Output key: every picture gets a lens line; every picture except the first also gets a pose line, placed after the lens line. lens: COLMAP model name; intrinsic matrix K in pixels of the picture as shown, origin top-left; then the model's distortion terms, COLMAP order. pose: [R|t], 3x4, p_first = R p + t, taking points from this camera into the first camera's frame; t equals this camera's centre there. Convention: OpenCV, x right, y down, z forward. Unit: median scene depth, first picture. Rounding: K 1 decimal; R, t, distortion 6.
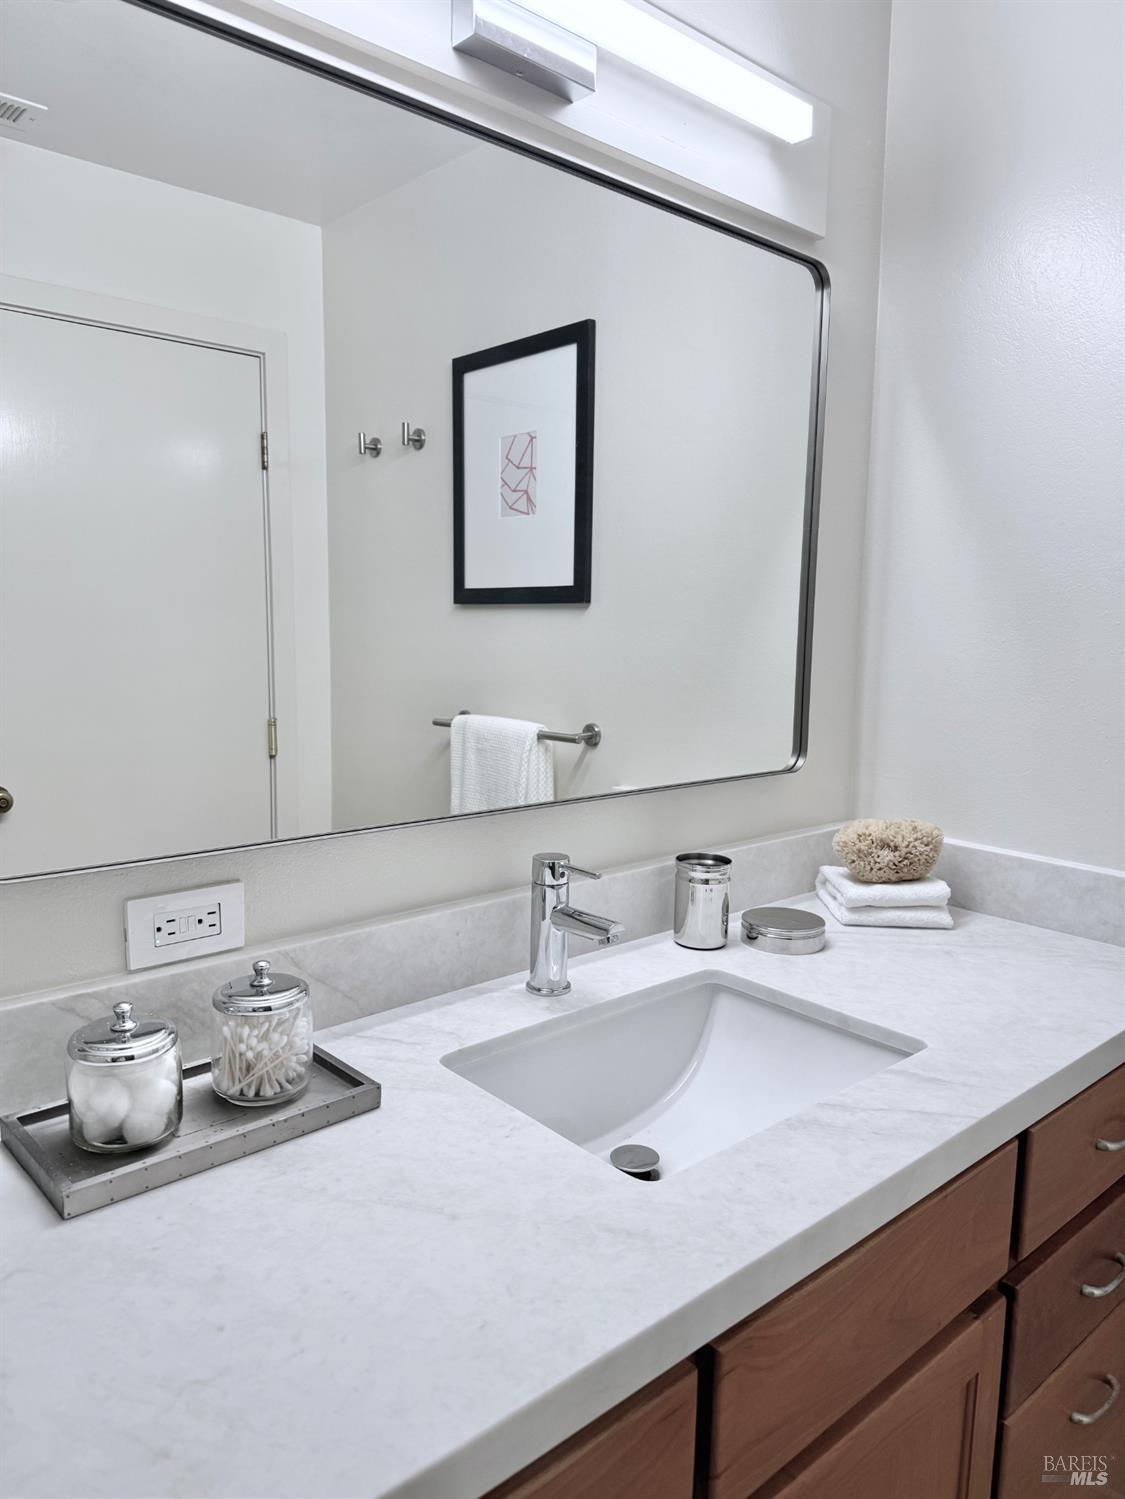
lens RADIAL K [[1049.8, 0, 555.5], [0, 1049.8, 751.2], [0, 0, 1]] dist [0.041133, -0.067681]
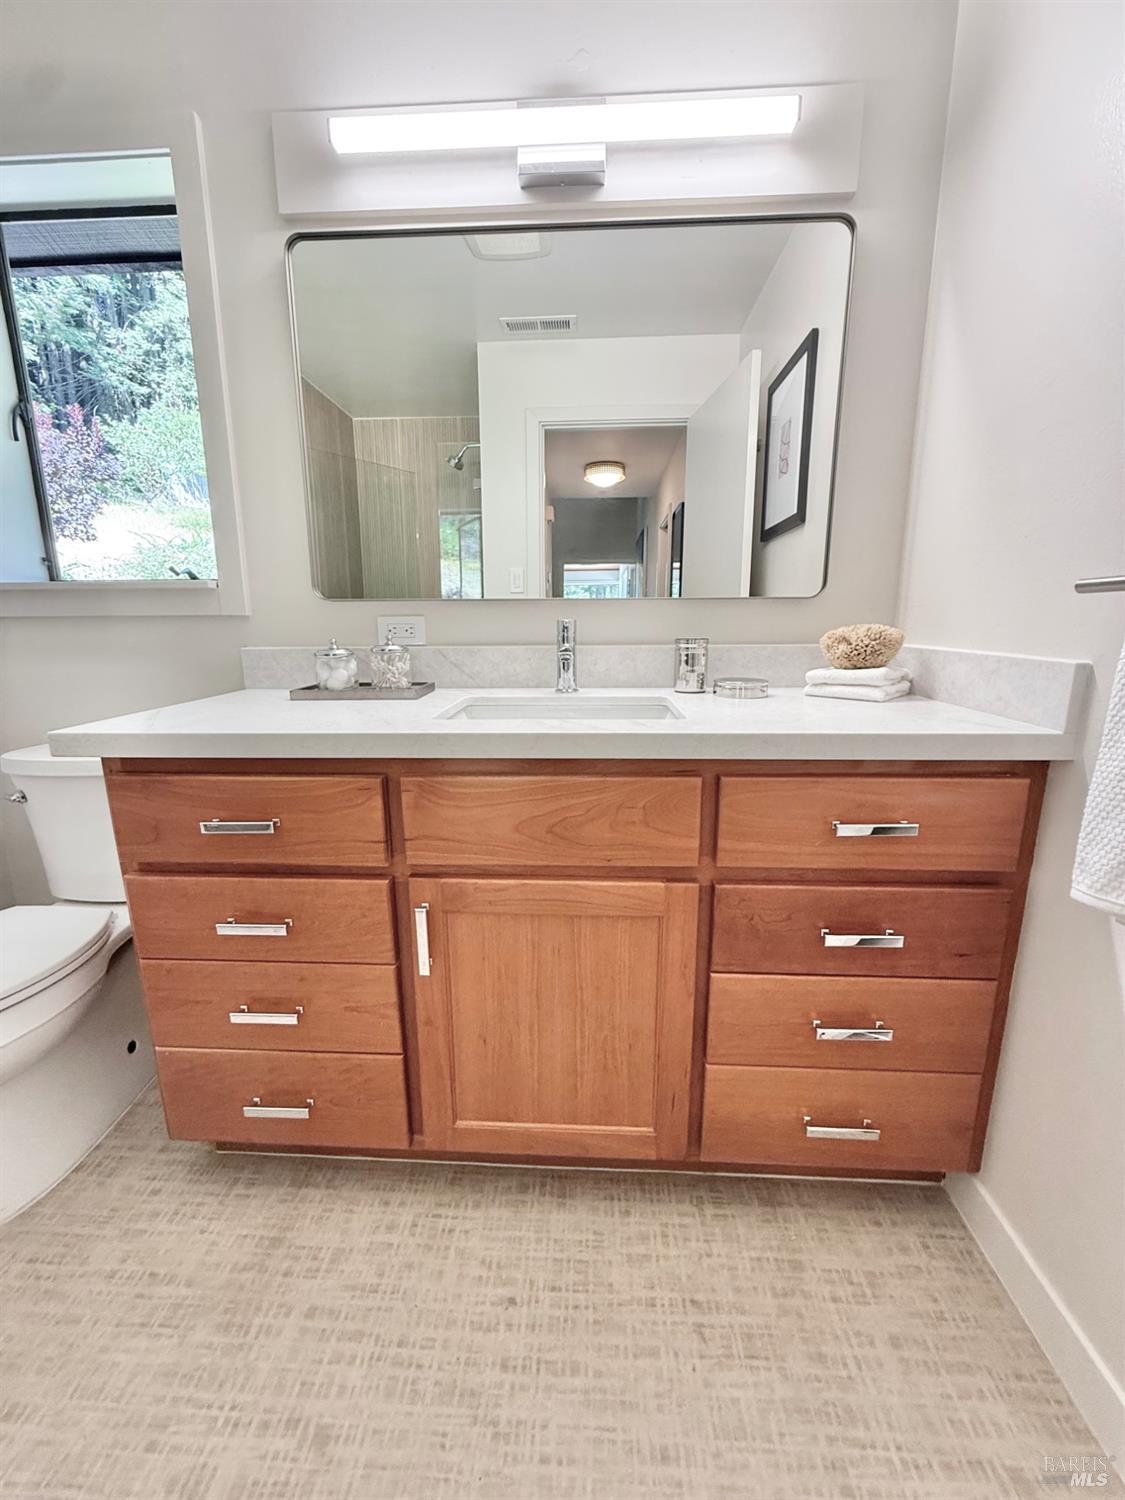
lens RADIAL K [[595.1, 0, 557.6], [0, 595.1, 746.0], [0, 0, 1]] dist [-0.006572, 0.001635]
pose [[0.712418, 0.123259, -0.690846, 0.625921], [-0.073270, 0.992138, 0.101458, 0.182178], [0.697920, -0.021662, 0.715848, 0.178177]]
